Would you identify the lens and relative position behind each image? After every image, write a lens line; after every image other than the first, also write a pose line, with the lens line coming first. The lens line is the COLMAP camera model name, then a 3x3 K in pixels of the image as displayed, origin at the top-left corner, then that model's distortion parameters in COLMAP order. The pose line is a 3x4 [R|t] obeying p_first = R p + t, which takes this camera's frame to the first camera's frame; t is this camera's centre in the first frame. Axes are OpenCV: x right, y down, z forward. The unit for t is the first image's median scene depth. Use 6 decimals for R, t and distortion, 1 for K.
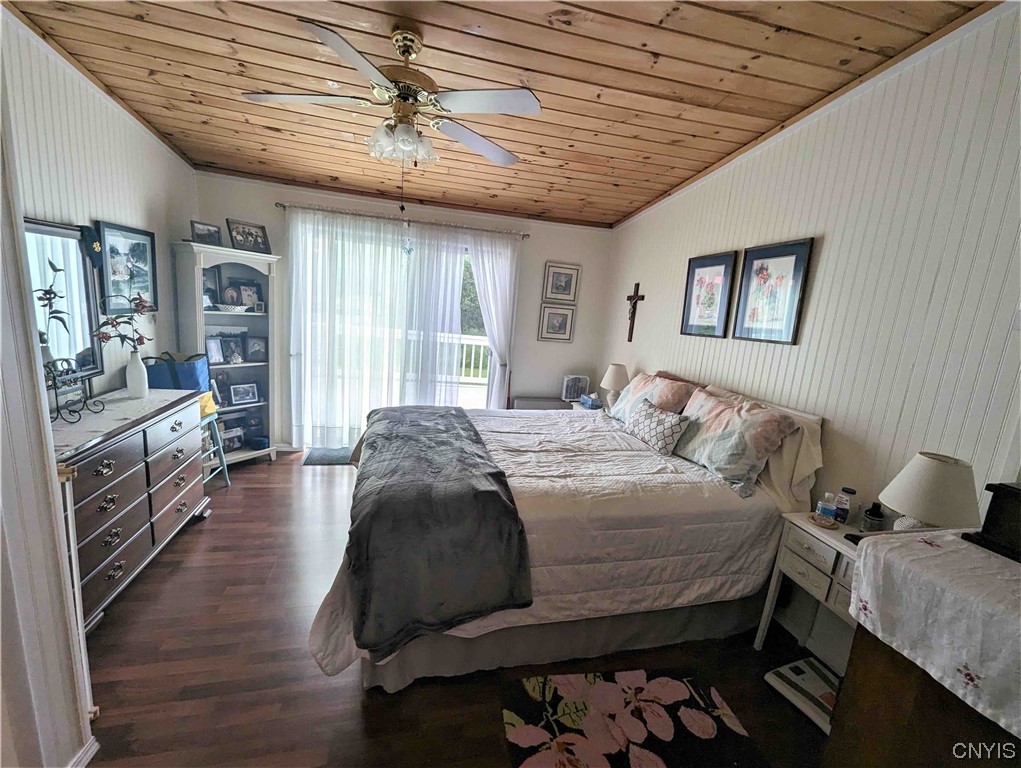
lens RADIAL K [[423.9, 0, 511.6], [0, 423.9, 390.2], [0, 0, 1]] dist [0.000742, 0.000014]
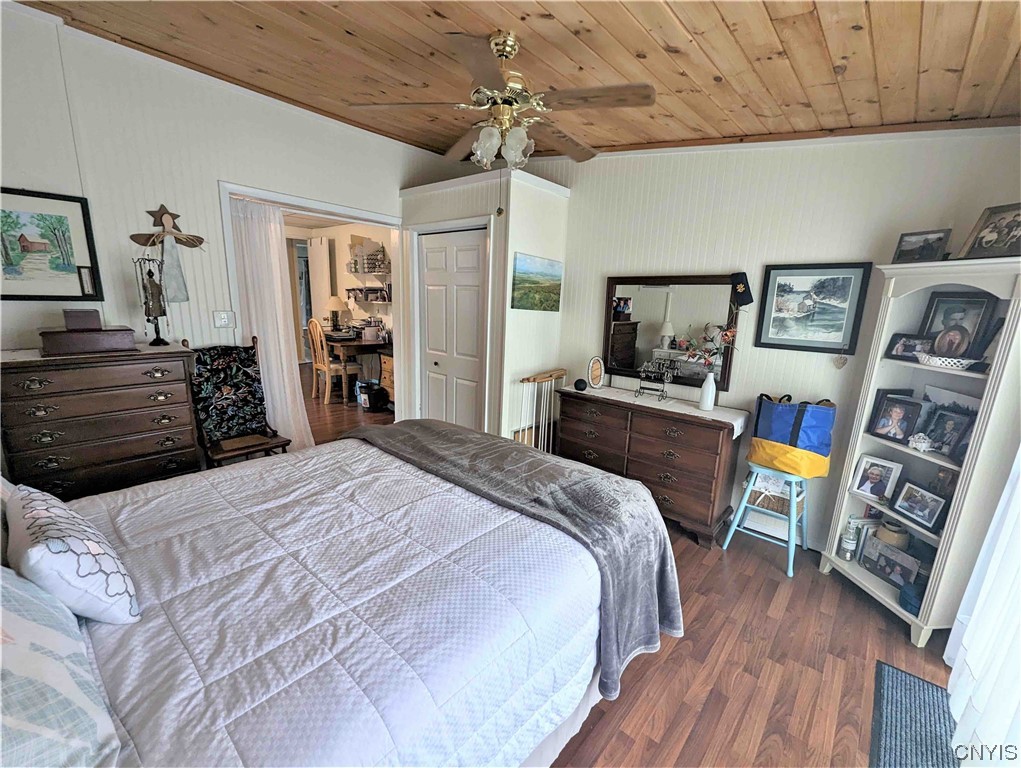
lens RADIAL K [[423.9, 0, 511.6], [0, 423.9, 390.2], [0, 0, 1]] dist [0.000742, 0.000014]
pose [[-0.809138, 0.003334, -0.587609, 0.169185], [-0.226647, 0.920837, 0.317318, -0.192784], [0.542150, 0.389934, -0.744329, 1.050868]]
